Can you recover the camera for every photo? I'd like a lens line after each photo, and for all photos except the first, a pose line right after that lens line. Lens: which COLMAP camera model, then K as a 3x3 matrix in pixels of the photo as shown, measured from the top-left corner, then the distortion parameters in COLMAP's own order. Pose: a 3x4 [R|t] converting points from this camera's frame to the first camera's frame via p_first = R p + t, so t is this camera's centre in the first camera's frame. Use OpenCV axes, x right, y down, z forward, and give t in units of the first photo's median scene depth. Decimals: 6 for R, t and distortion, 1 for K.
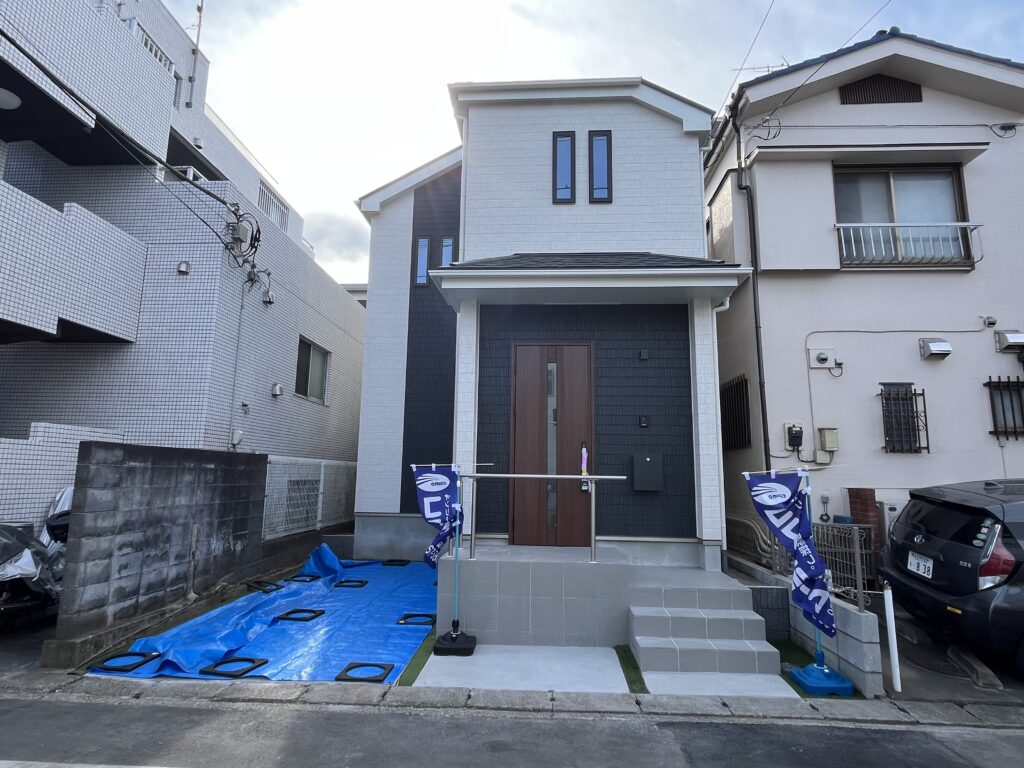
lens RADIAL K [[583.4, 0, 509.1], [0, 583.4, 376.5], [0, 0, 1]] dist [-0.003372, -0.000802]
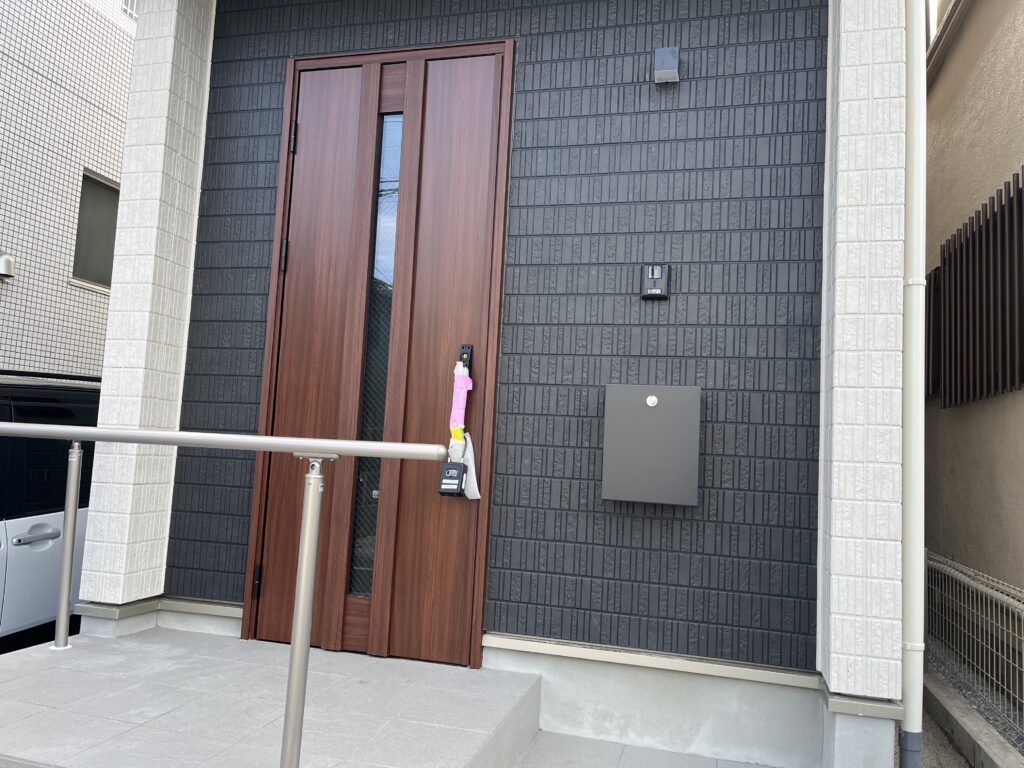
lens RADIAL K [[784.0, 0, 508.3], [0, 784.0, 382.5], [0, 0, 1]] dist [0.014493, 0.002216]
pose [[0.976607, 0.017371, -0.214330, 0.251525], [-0.001405, 0.997226, 0.074420, 0.102481], [0.215028, -0.072378, 0.973922, 0.588984]]
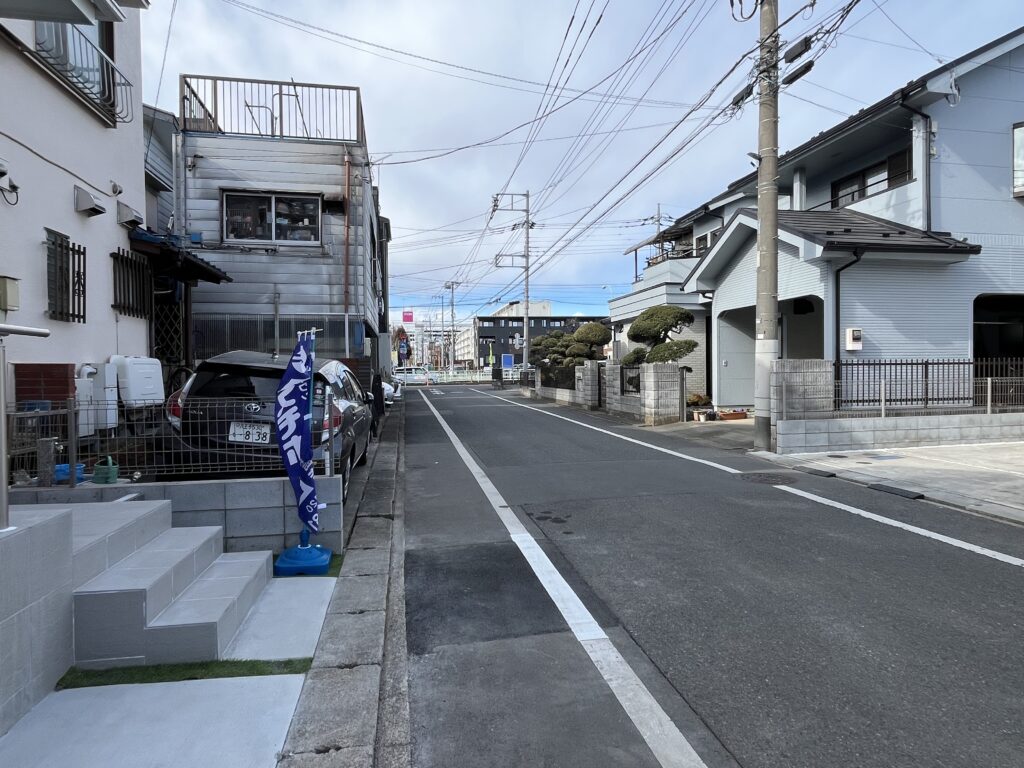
lens RADIAL K [[583.4, 0, 517.1], [0, 583.4, 378.6], [0, 0, 1]] dist [-0.003372, -0.000802]
pose [[-0.240338, -0.028212, 0.970279, -0.282701], [-0.154929, 0.987878, -0.009653, 0.131872], [-0.958245, -0.152645, -0.241796, 0.632072]]
